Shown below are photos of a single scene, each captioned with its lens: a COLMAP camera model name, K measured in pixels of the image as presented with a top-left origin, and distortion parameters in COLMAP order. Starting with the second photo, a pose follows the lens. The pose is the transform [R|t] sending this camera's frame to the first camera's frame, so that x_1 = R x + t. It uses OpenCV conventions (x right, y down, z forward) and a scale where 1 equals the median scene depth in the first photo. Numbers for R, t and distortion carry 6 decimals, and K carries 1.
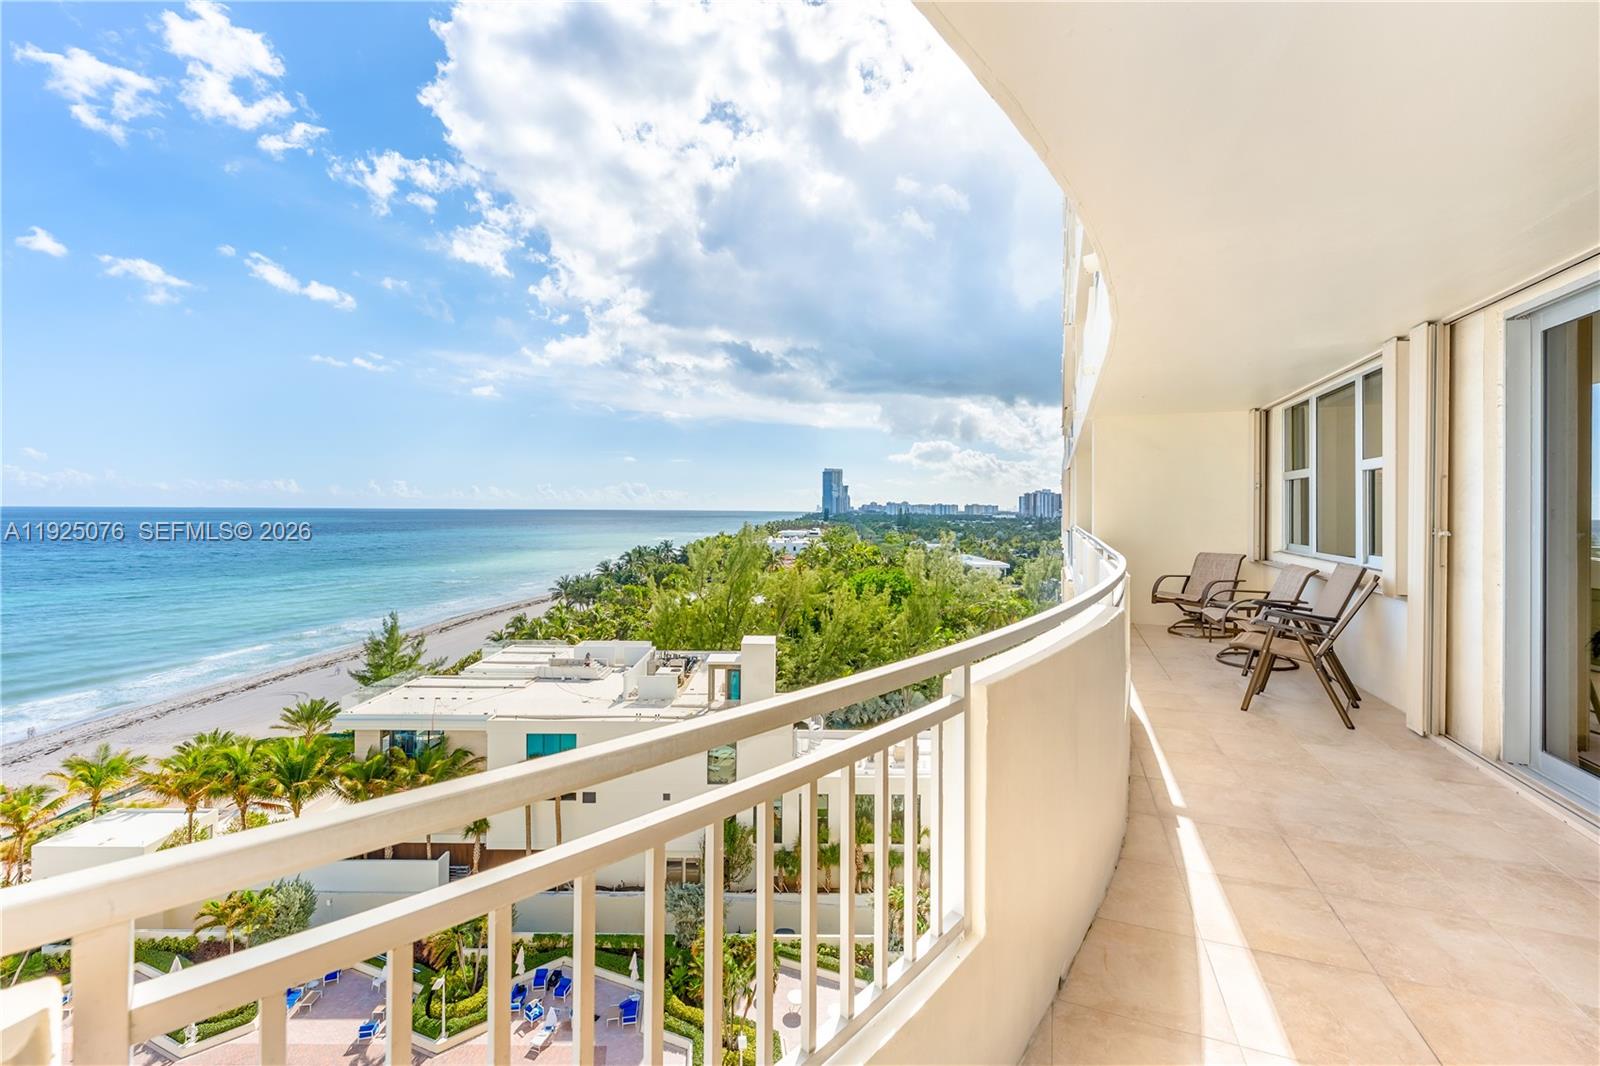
lens RADIAL K [[650.0, 0, 800.0], [0, 650.0, 510.4], [0, 0, 1]] dist [0.000924, -0.000245]
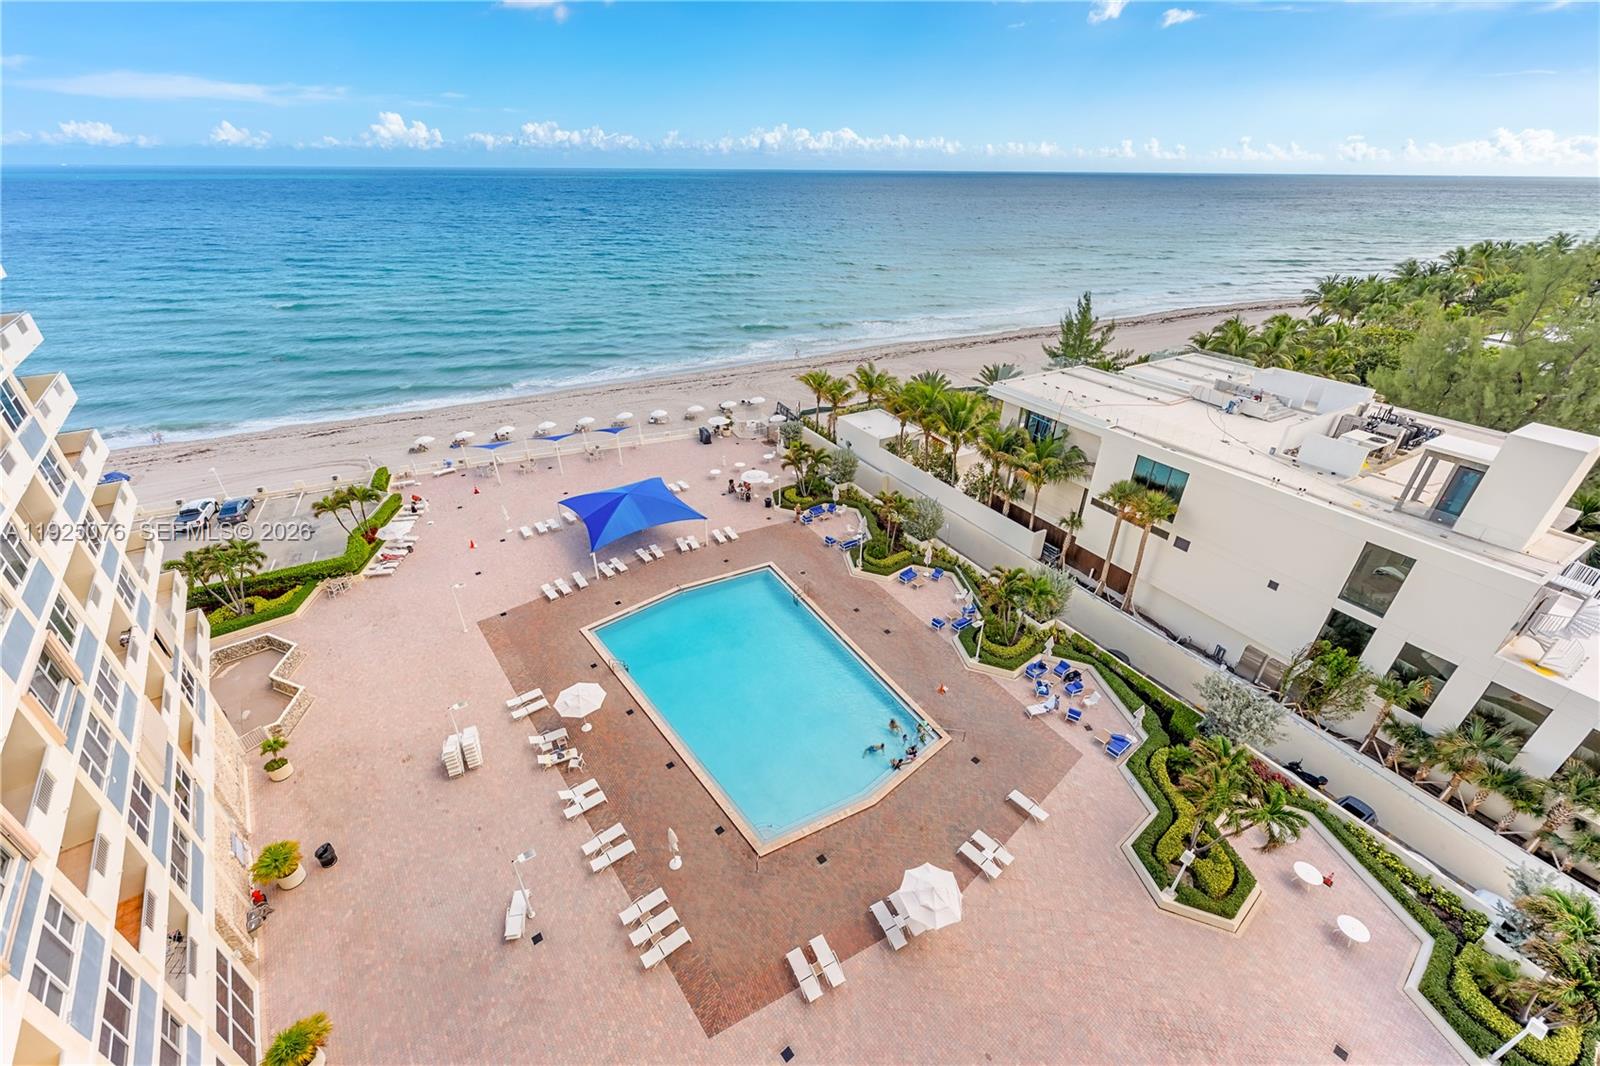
lens RADIAL K [[635.1, 0, 796.8], [0, 635.1, 537.7], [0, 0, 1]] dist [-0.000412, -0.000007]
pose [[0.495990, 0.432757, -0.752805, 0.061768], [-0.003402, 0.867921, 0.496691, -0.000986], [0.868322, -0.243793, 0.431952, 0.139933]]
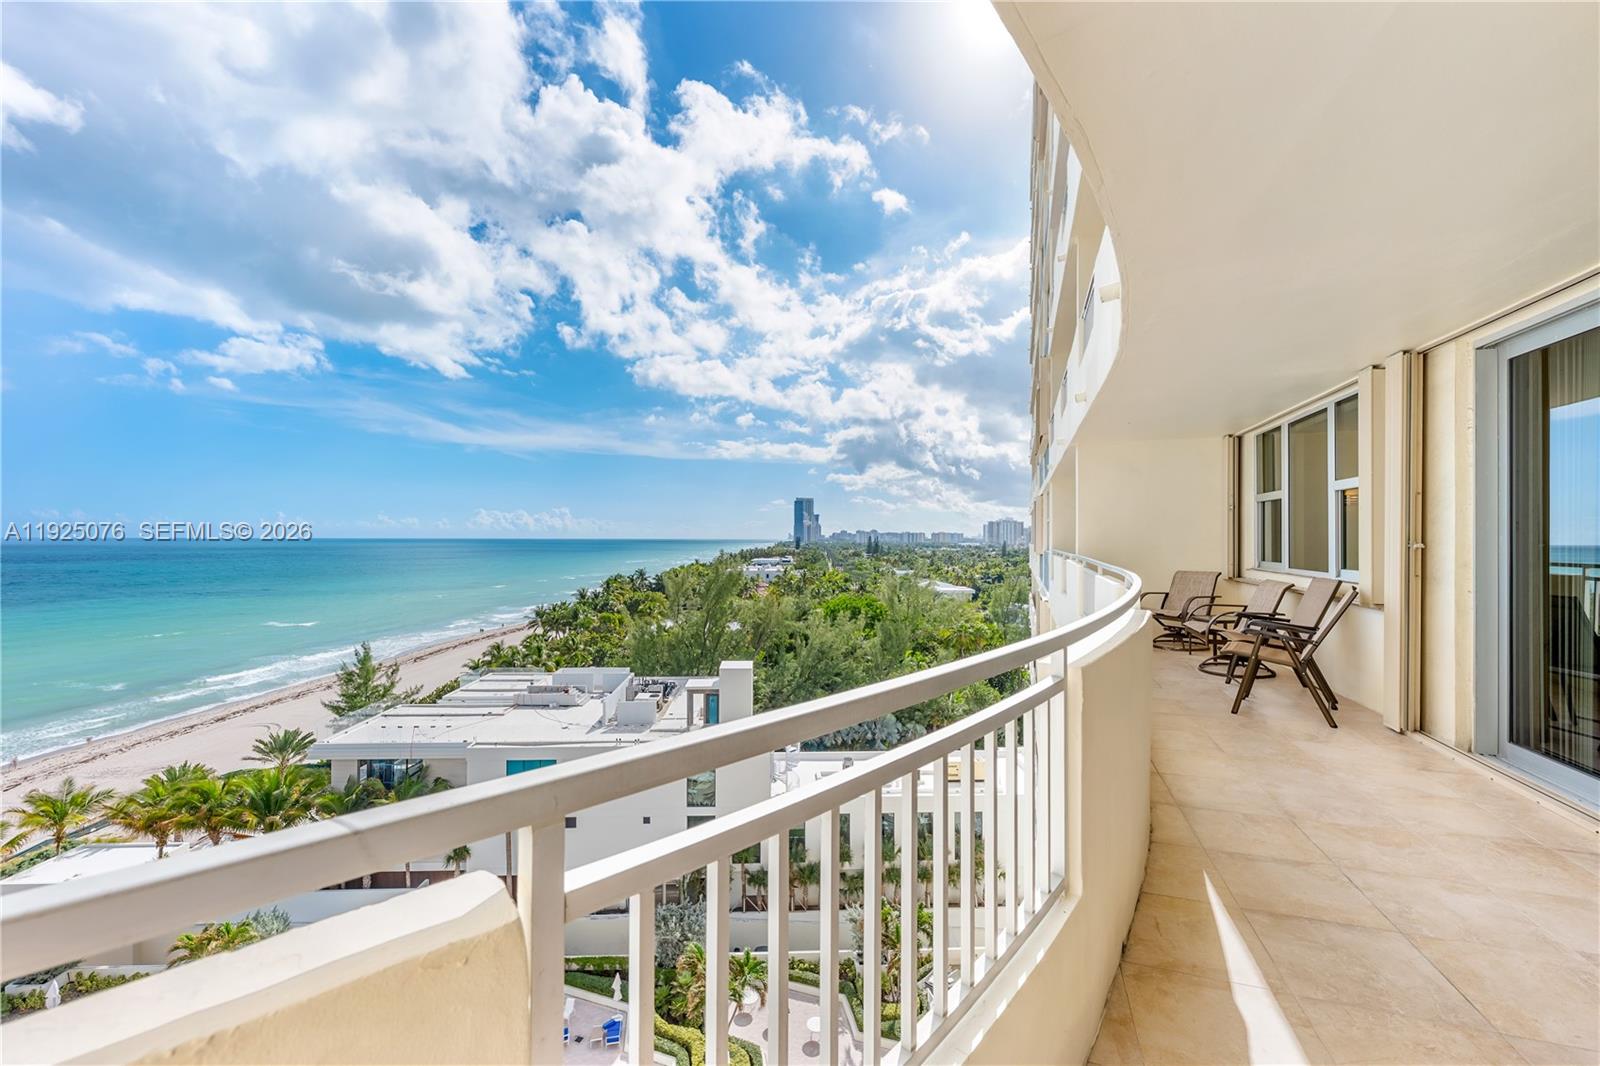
lens RADIAL K [[635.1, 0, 796.8], [0, 635.1, 537.7], [0, 0, 1]] dist [-0.000412, -0.000007]
pose [[0.999226, -0.004357, 0.039094, -0.006748], [0.004423, 0.999989, -0.001589, 0.001410], [-0.039087, 0.001761, 0.999234, -0.001603]]
